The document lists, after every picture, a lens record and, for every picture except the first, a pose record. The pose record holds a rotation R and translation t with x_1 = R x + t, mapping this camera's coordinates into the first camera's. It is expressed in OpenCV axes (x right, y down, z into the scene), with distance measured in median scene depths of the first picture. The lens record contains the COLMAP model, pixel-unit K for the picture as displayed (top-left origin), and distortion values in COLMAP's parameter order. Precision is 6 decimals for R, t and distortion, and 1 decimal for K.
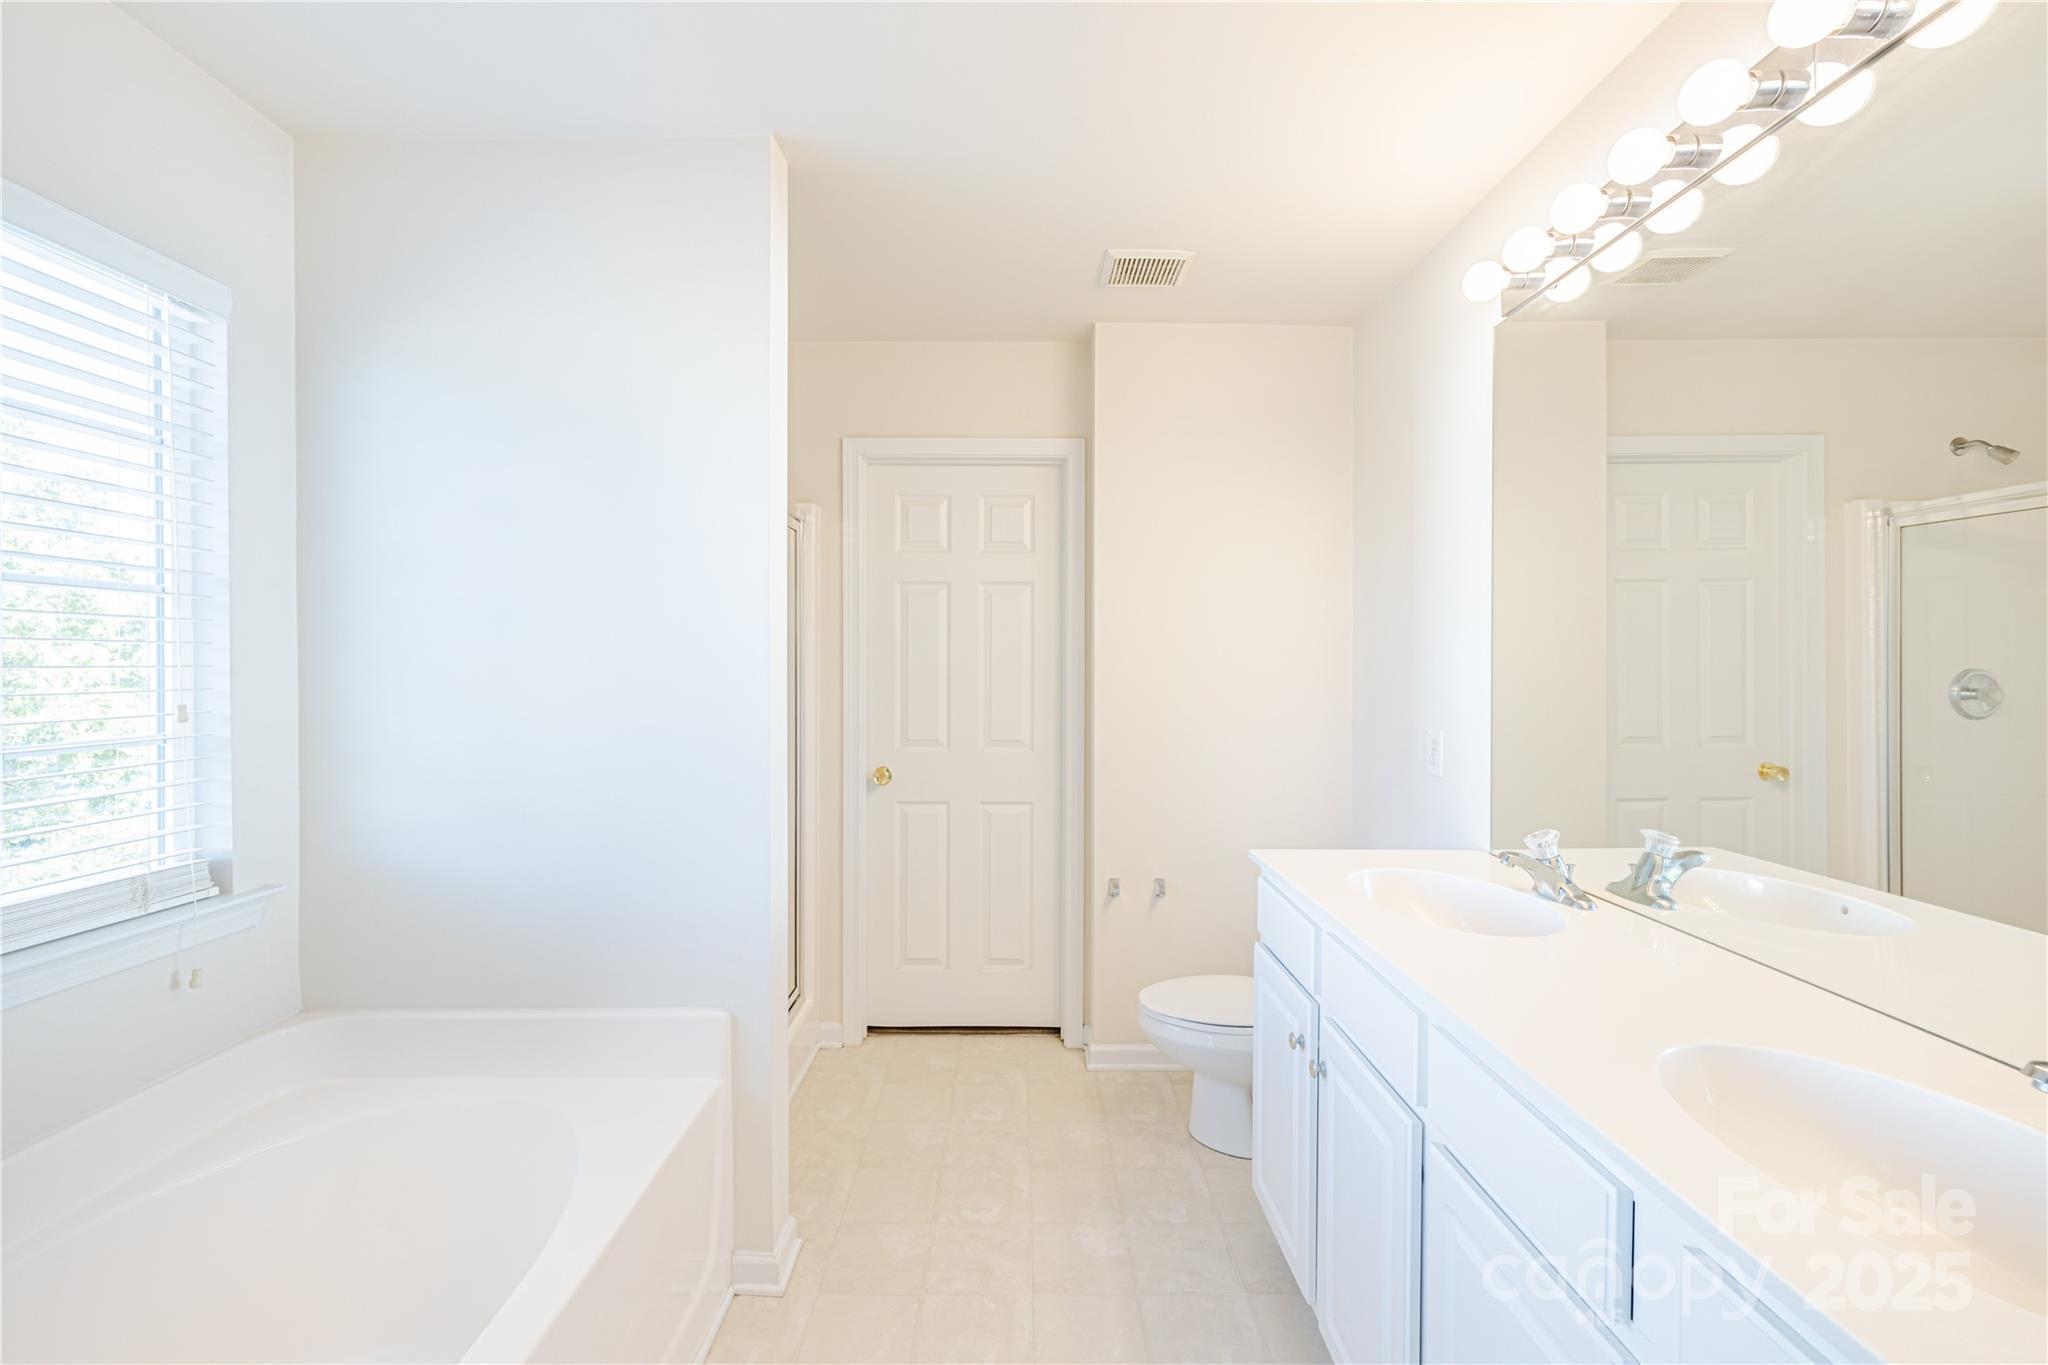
lens RADIAL K [[857.2, 0, 1016.0], [0, 857.2, 675.8], [0, 0, 1]] dist [-0.000759, -0.000325]
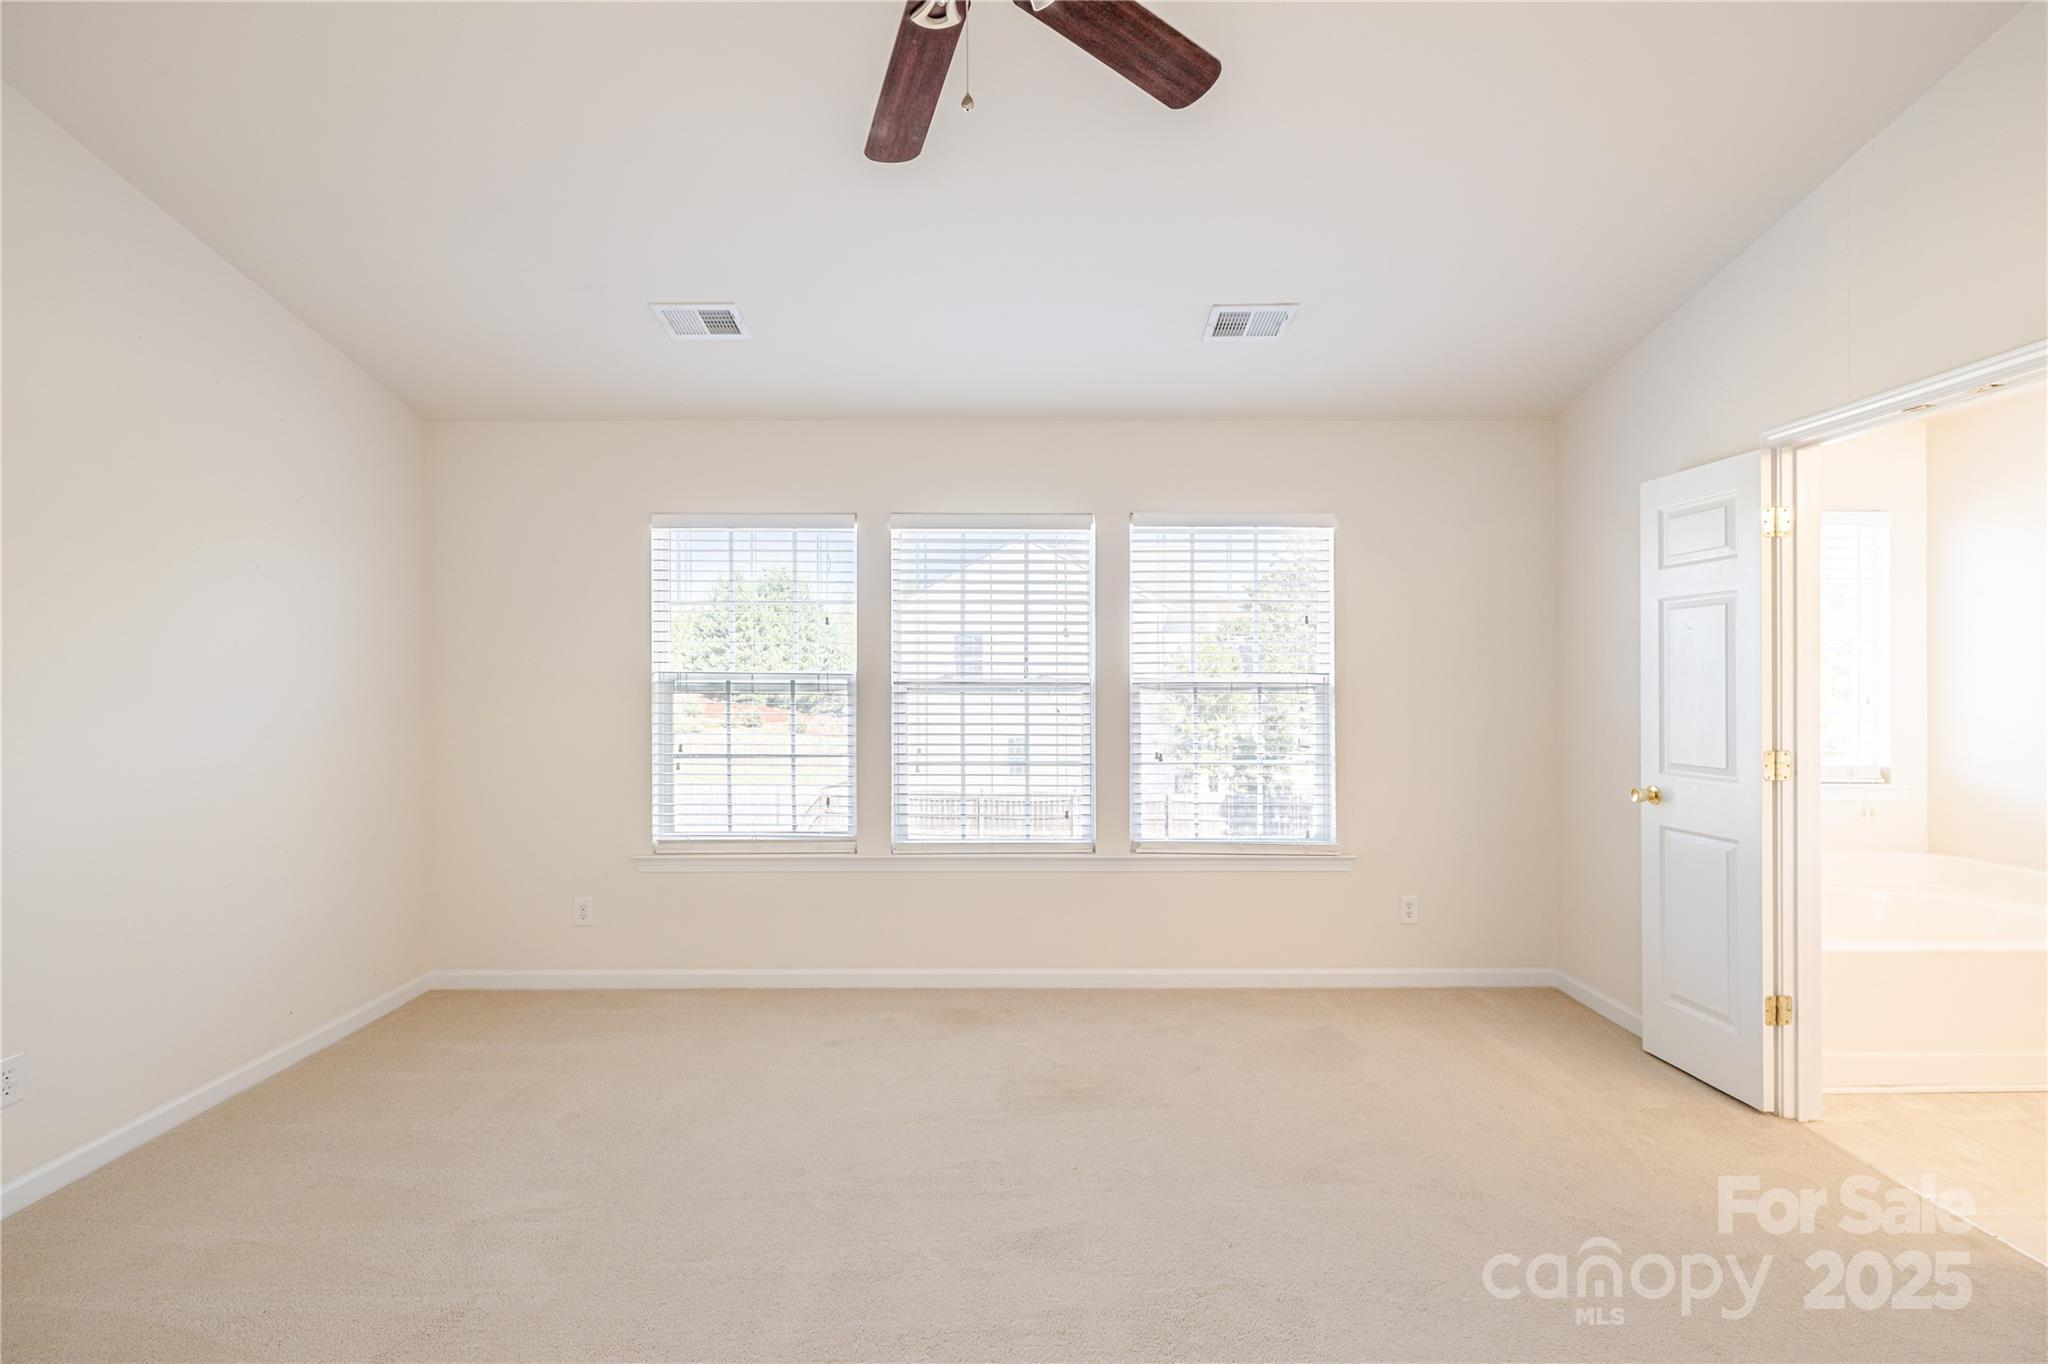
lens RADIAL K [[857.2, 0, 999.2], [0, 857.2, 678.4], [0, 0, 1]] dist [-0.000759, -0.000325]
pose [[0.002213, -0.005888, -0.999980, 0.753369], [-0.009905, 0.999933, -0.005910, 0.010660], [0.999948, 0.009918, 0.002154, -0.763721]]
